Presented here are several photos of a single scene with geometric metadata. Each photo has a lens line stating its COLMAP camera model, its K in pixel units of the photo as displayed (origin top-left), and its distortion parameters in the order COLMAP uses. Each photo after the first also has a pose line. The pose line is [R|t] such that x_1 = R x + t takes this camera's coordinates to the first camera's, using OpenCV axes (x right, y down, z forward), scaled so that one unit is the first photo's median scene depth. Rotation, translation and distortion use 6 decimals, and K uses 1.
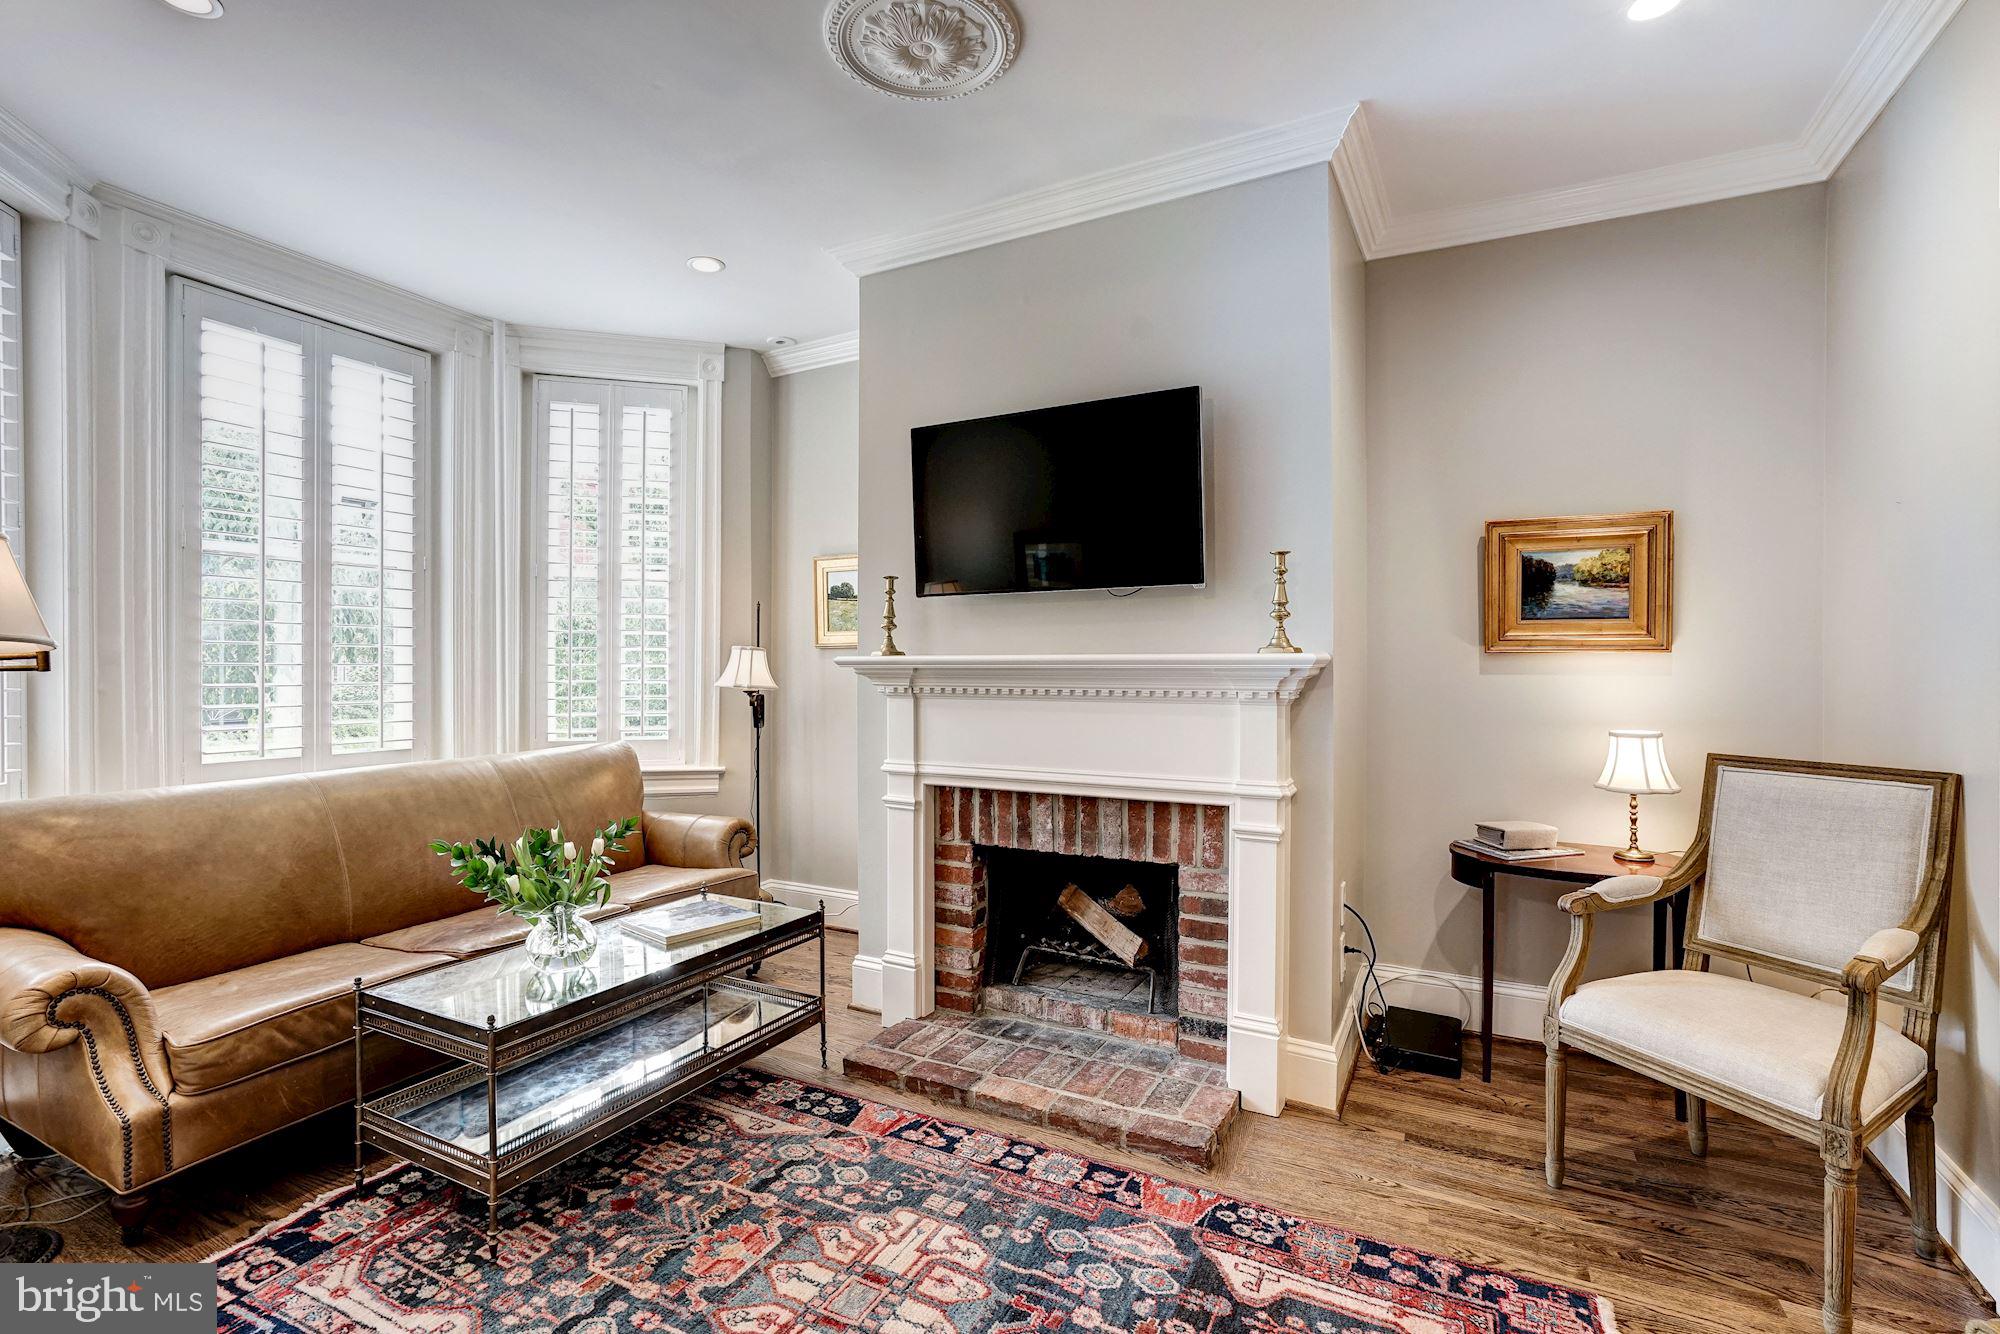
lens RADIAL K [[918.2, 0, 996.8], [0, 918.2, 673.1], [0, 0, 1]] dist [-0.049725, 0.027756]
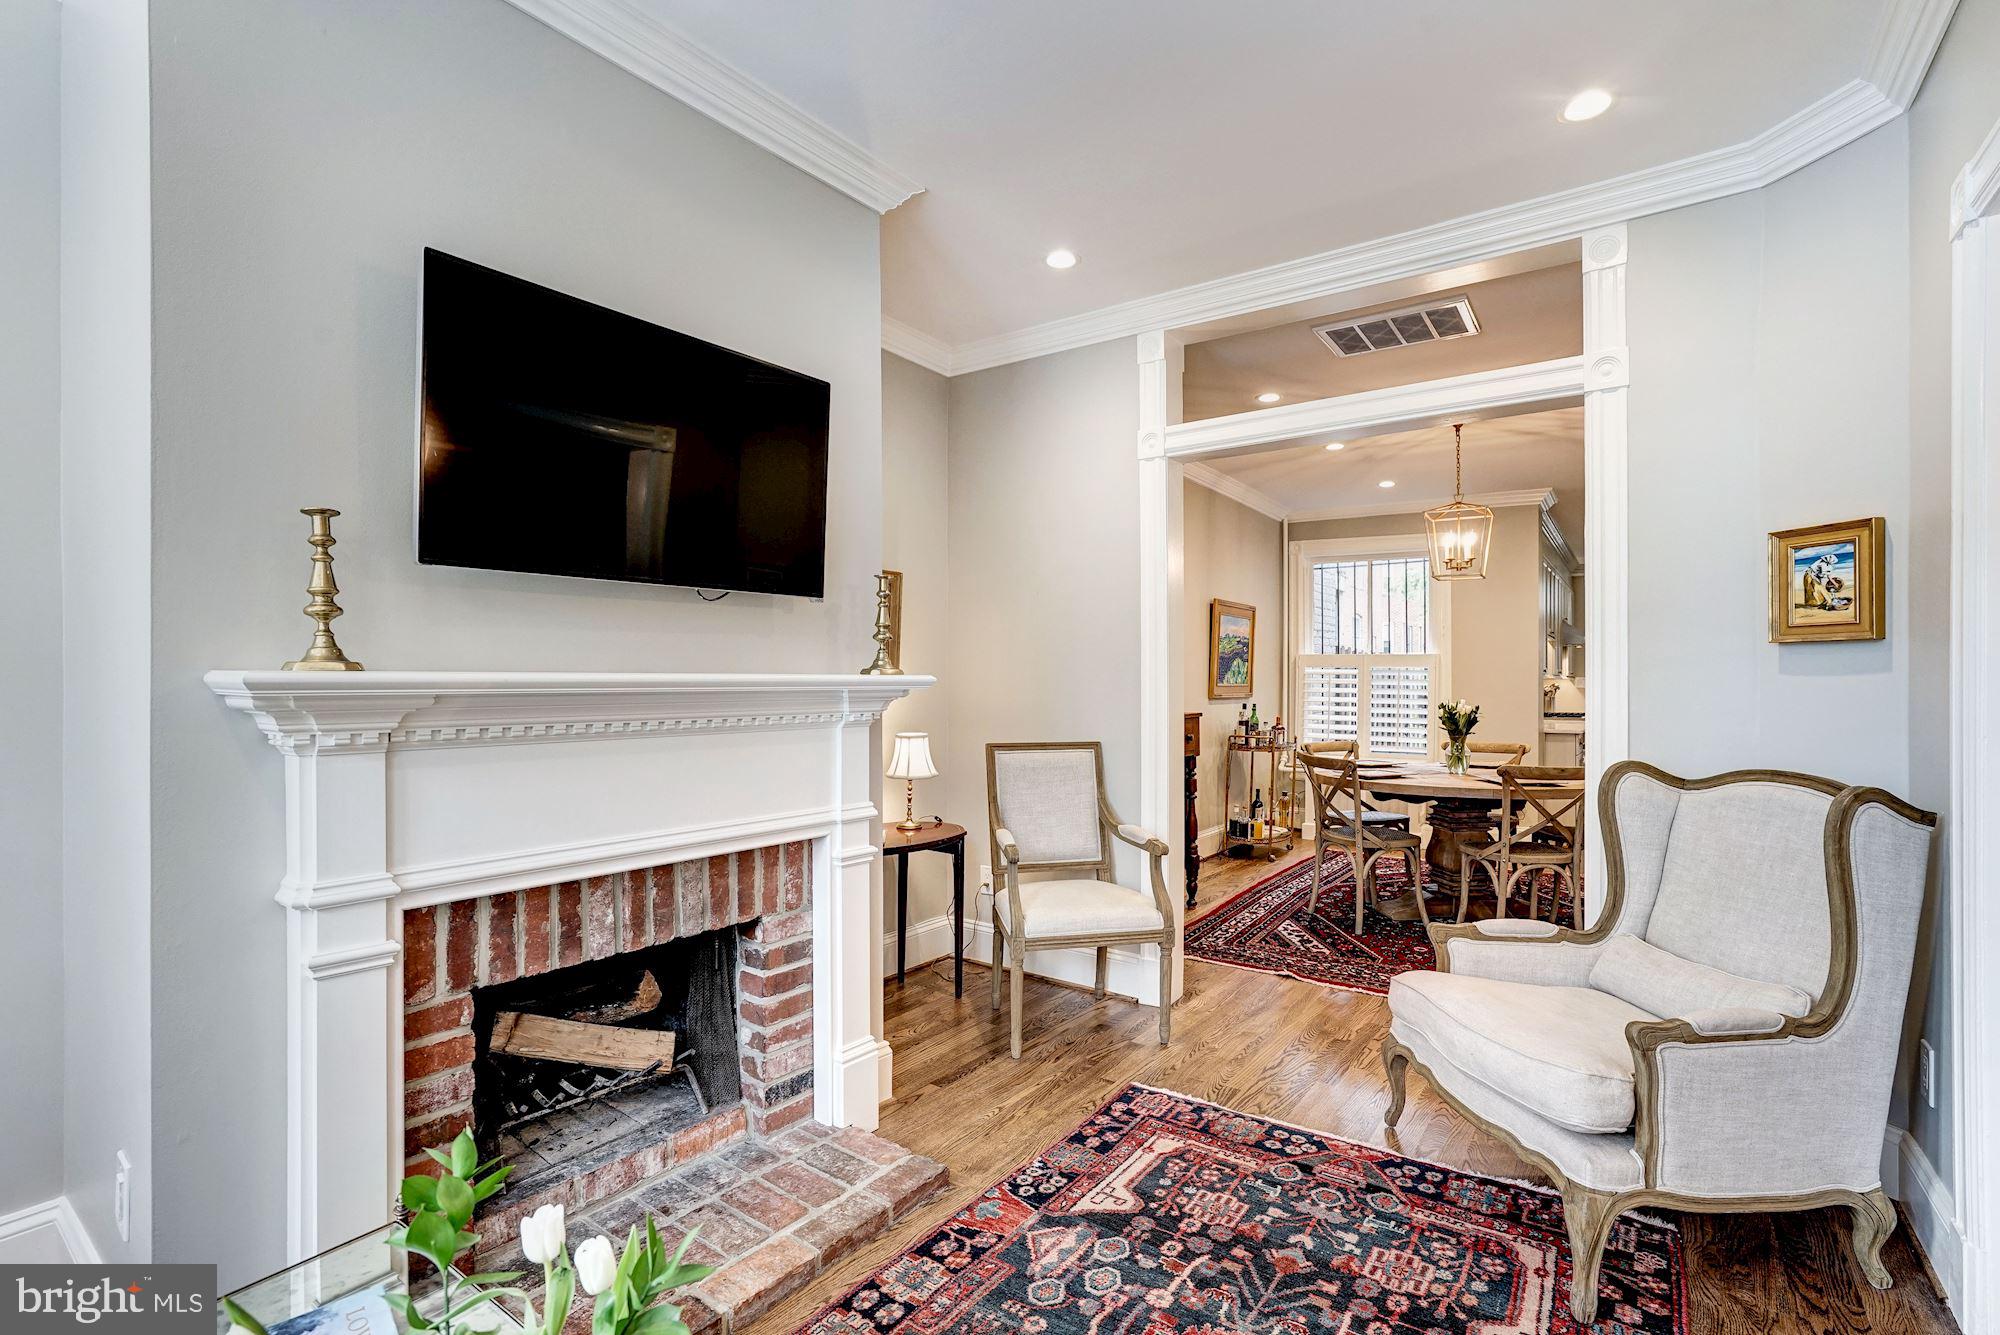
lens RADIAL K [[918.2, 0, 996.8], [0, 918.2, 673.6], [0, 0, 1]] dist [-0.049725, 0.027756]
pose [[0.132599, 0.008030, 0.991137, -0.650596], [-0.000271, 0.999967, -0.008065, -0.015683], [-0.991170, 0.000801, 0.132597, 0.681170]]
